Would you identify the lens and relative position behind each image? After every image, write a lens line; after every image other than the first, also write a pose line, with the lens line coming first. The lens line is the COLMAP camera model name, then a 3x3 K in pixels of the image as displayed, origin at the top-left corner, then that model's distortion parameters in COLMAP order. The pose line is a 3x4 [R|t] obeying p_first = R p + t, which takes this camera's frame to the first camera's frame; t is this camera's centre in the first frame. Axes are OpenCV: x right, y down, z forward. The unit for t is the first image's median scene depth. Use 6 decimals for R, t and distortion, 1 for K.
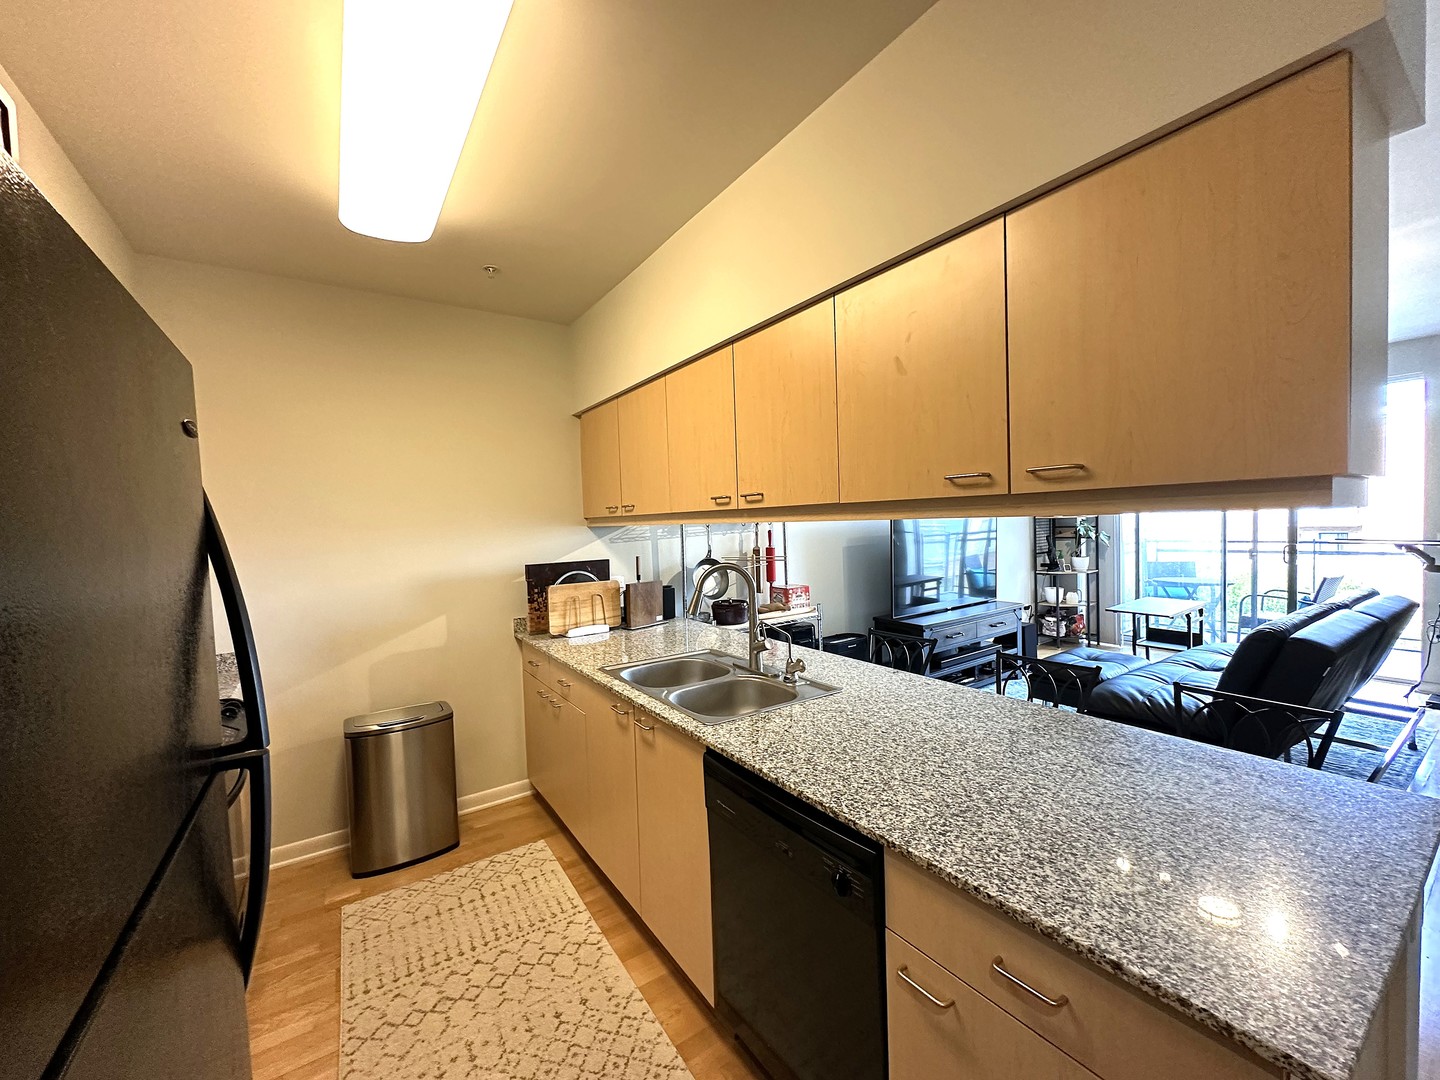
lens RADIAL K [[575.4, 0, 716.3], [0, 575.4, 537.4], [0, 0, 1]] dist [-0.004010, -0.000495]
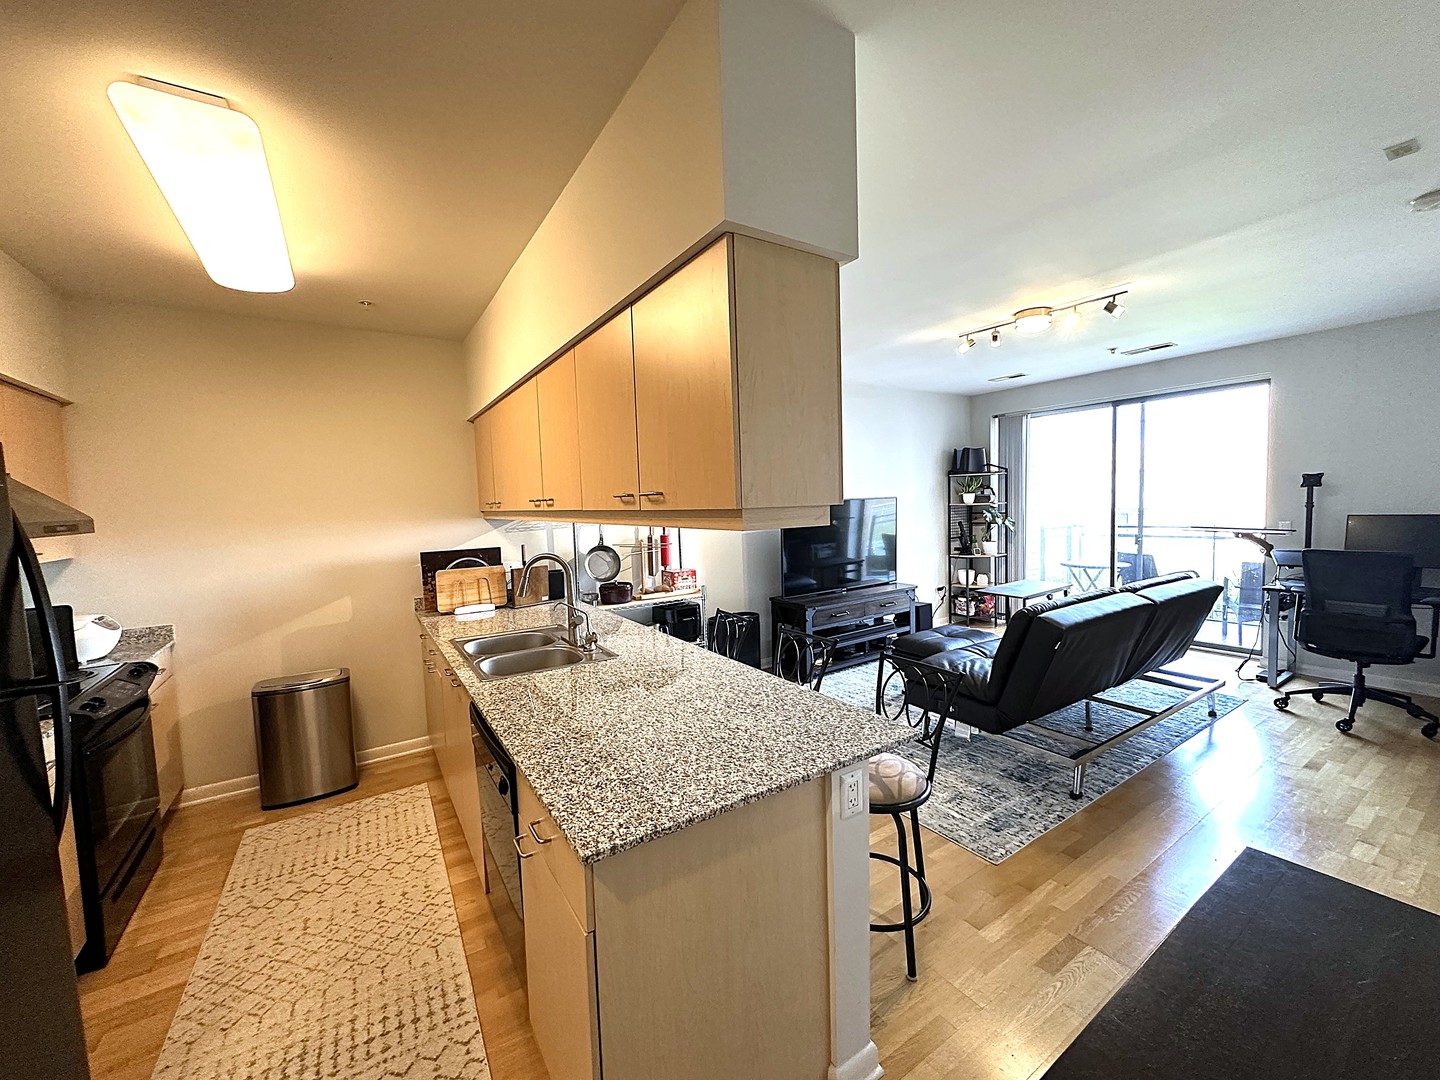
lens RADIAL K [[575.4, 0, 722.6], [0, 575.4, 537.1], [0, 0, 1]] dist [-0.004010, -0.000495]
pose [[0.999868, -0.000194, -0.016231, 0.293057], [0.000756, 0.999399, 0.034650, -0.022594], [0.016214, -0.034657, 0.999268, -0.144371]]
